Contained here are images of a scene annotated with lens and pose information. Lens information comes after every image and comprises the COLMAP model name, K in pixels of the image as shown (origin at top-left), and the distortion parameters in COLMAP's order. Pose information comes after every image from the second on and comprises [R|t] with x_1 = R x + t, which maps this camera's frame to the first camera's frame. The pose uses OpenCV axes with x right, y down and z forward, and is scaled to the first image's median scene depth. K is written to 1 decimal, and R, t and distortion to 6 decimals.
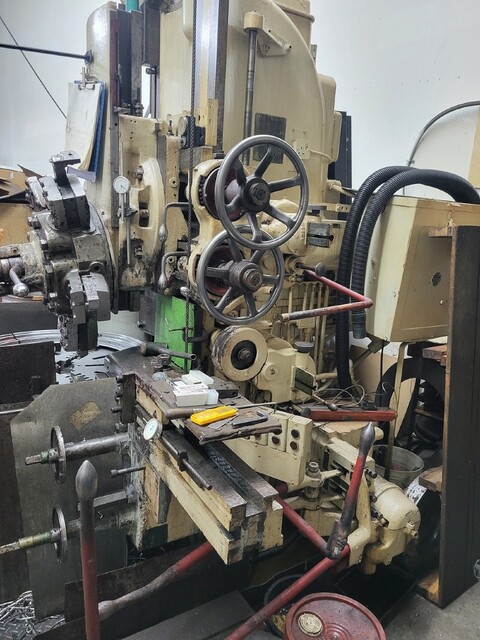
lens RADIAL K [[485.5, 0, 243.8], [0, 485.5, 320.8], [0, 0, 1]] dist [0.055059, -0.049957]
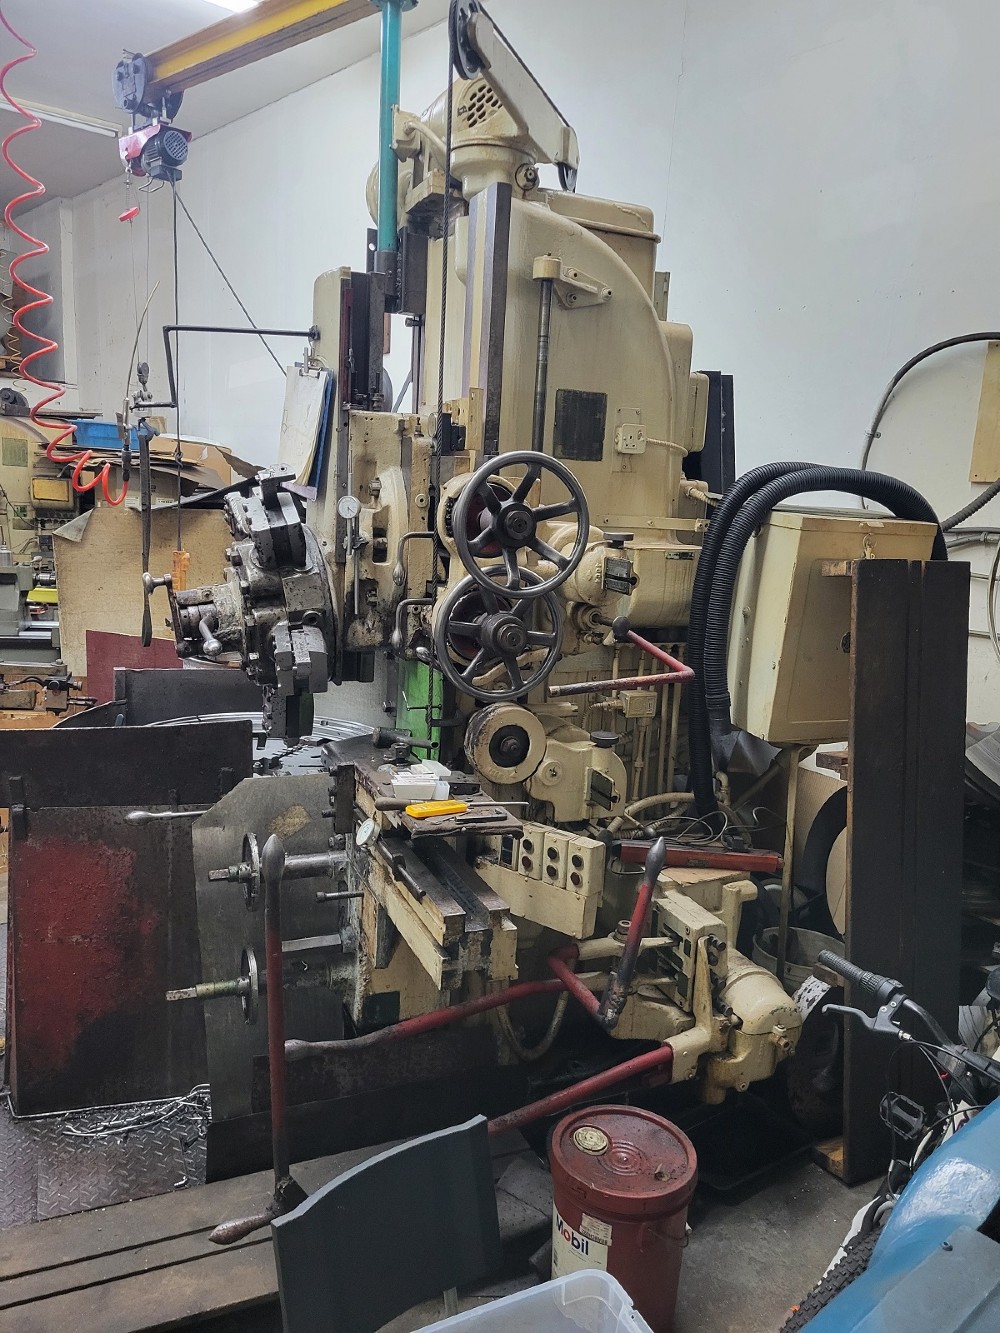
lens RADIAL K [[1022.5, 0, 500.0], [0, 1022.5, 666.5], [0, 0, 1]] dist [0.031604, -0.007695]
pose [[0.988562, 0.018303, -0.149699, 0.199959], [-0.026746, 0.998151, -0.054579, 0.036073], [0.148424, 0.057959, 0.987224, -0.447128]]
